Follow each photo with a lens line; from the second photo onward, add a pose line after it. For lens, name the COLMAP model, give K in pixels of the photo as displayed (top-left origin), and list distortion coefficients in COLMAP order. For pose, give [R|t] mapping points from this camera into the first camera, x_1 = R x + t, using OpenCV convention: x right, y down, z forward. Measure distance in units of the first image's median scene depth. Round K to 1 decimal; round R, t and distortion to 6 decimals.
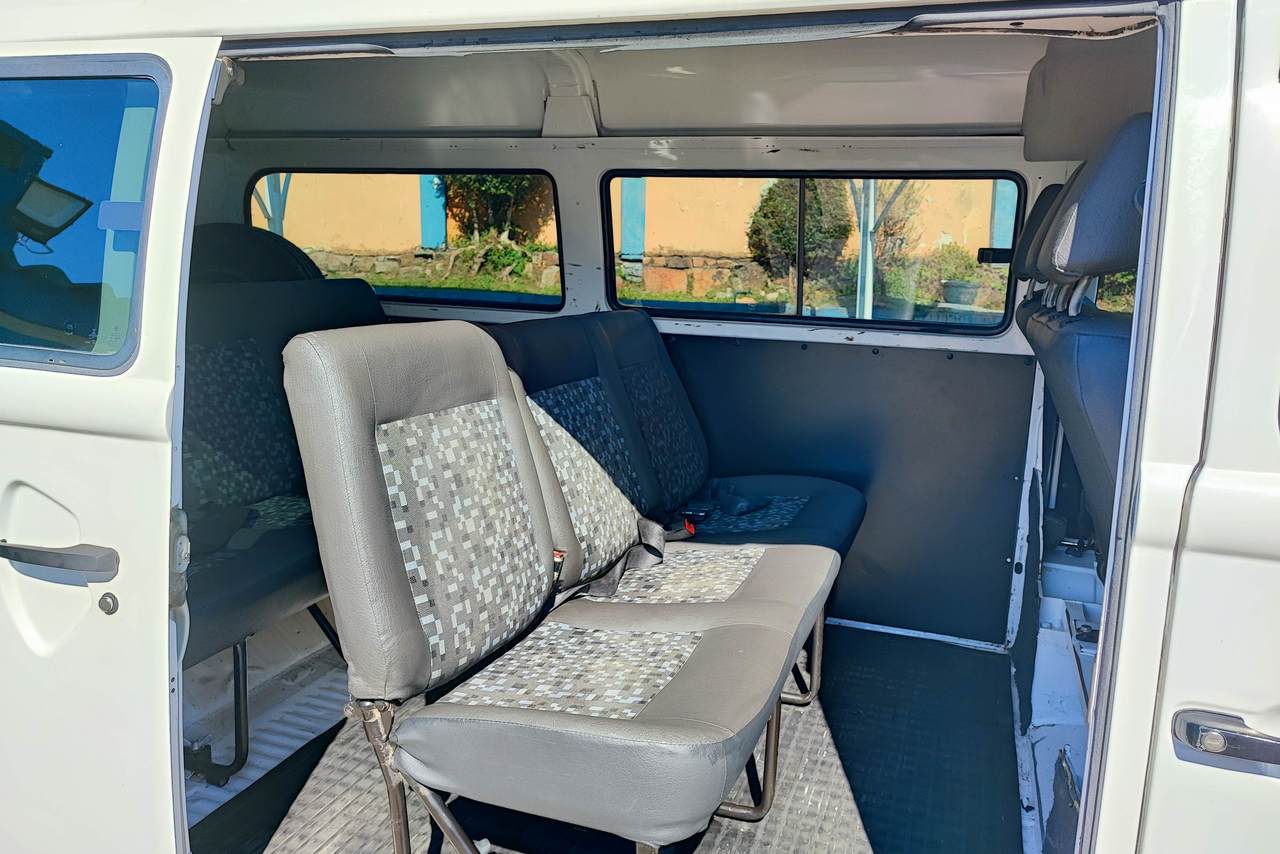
lens RADIAL K [[942.3, 0, 640.9], [0, 942.3, 423.3], [0, 0, 1]] dist [0.018912, -0.026068]
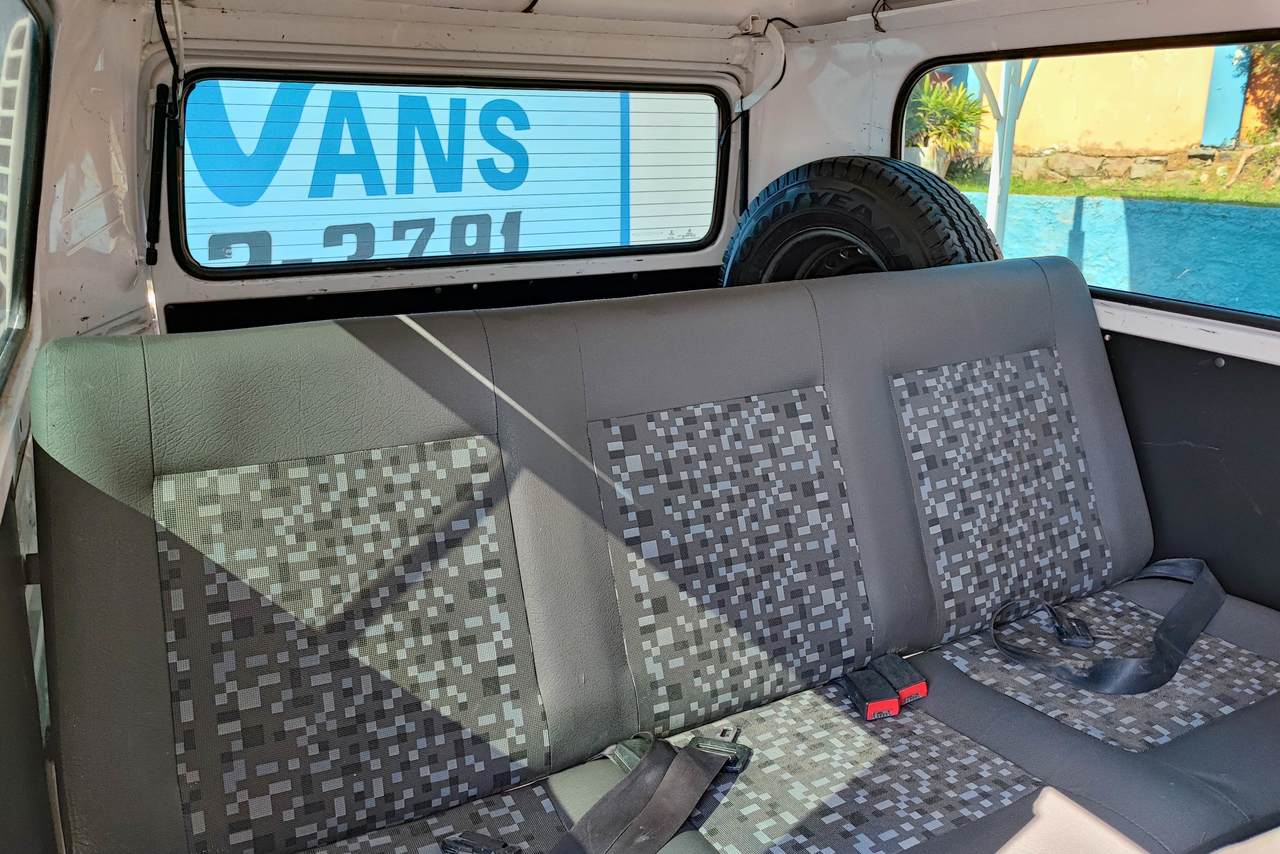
lens RADIAL K [[942.3, 0, 646.3], [0, 942.3, 421.5], [0, 0, 1]] dist [0.018912, -0.026068]
pose [[0.741206, 0.175796, -0.647850, -0.029183], [-0.104561, 0.983555, 0.147262, -0.031963], [0.663084, -0.041411, 0.747398, 0.119309]]
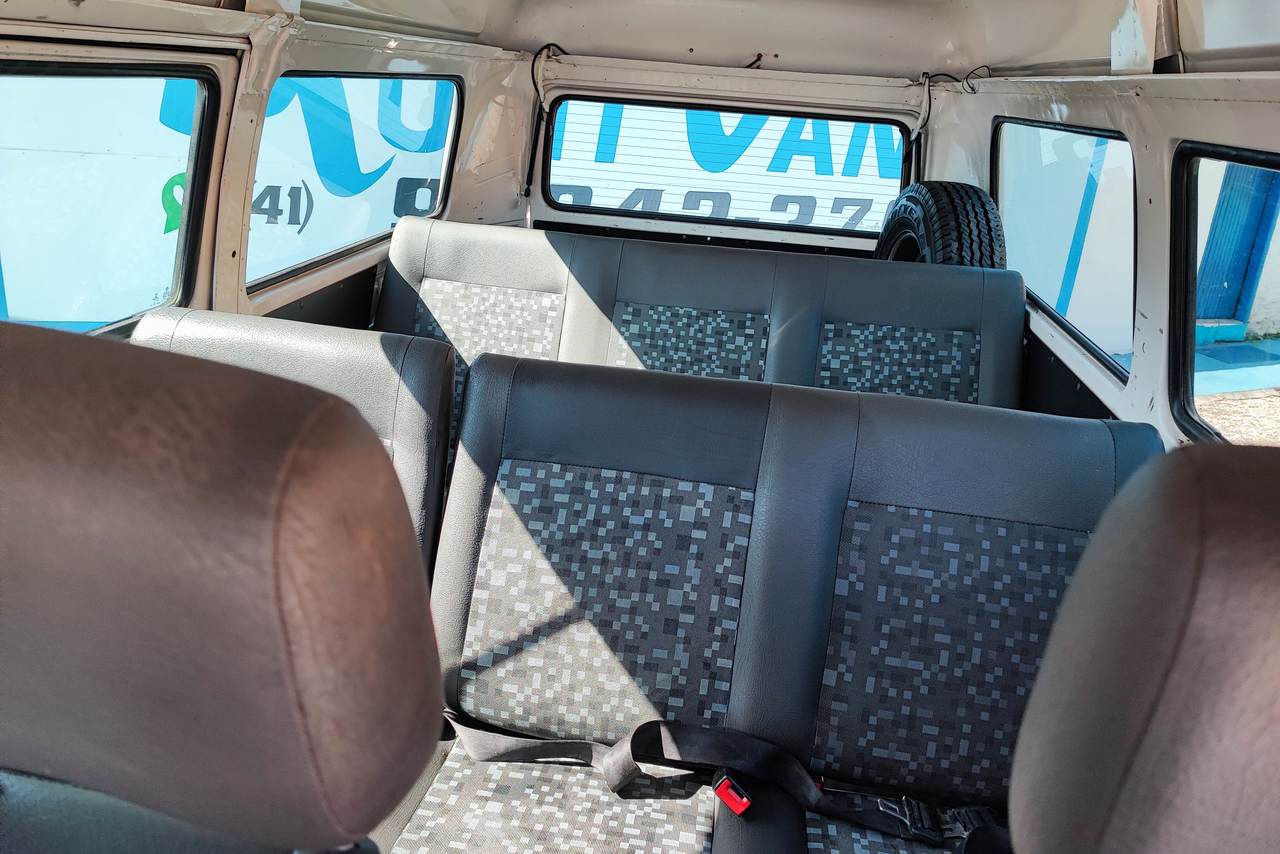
lens RADIAL K [[942.3, 0, 635.7], [0, 942.3, 436.3], [0, 0, 1]] dist [0.018912, -0.026068]
pose [[0.180039, 0.333509, -0.925396, 0.100465], [-0.233870, 0.928305, 0.289057, -0.048897], [0.955453, 0.164381, 0.245129, 0.154698]]
